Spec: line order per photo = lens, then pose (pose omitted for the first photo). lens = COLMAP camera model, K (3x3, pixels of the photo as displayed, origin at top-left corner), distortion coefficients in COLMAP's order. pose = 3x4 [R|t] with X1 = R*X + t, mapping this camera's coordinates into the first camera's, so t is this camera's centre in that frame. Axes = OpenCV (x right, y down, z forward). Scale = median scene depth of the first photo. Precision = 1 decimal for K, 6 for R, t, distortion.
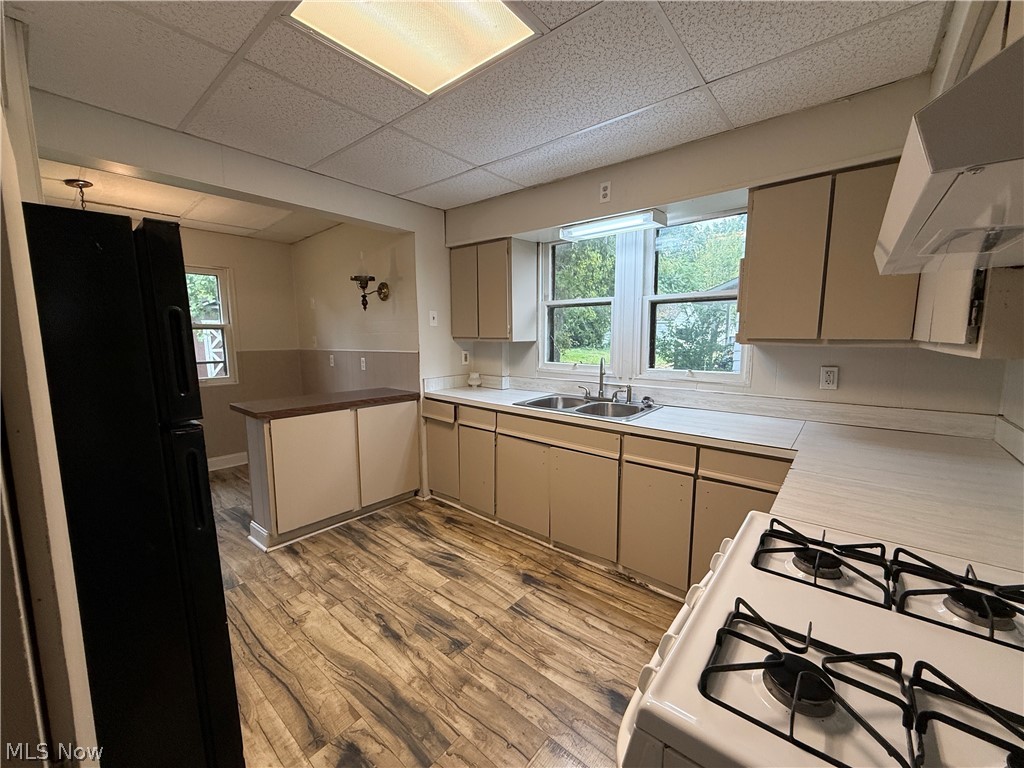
lens RADIAL K [[408.3, 0, 508.7], [0, 408.3, 385.2], [0, 0, 1]] dist [-0.001990, 0.000338]
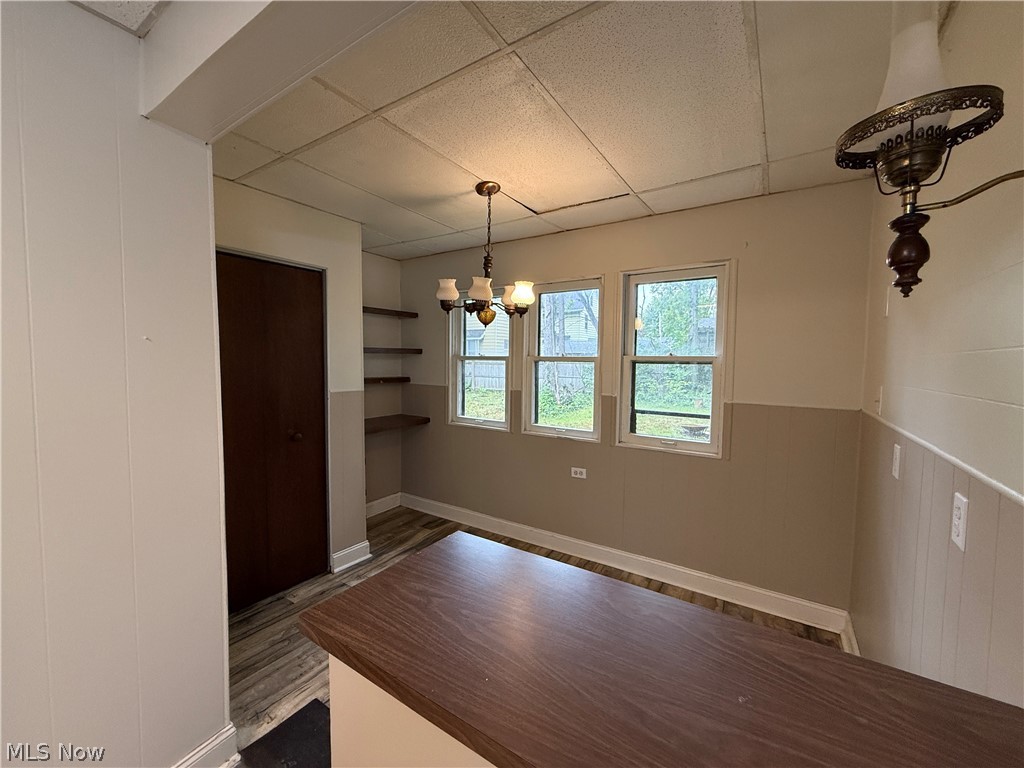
lens RADIAL K [[408.3, 0, 508.7], [0, 408.3, 385.2], [0, 0, 1]] dist [-0.001990, 0.000338]
pose [[0.116466, 0.065997, -0.991000, -0.174099], [-0.125386, 0.990784, 0.051247, -0.124385], [0.985248, 0.118289, 0.123668, 0.788375]]
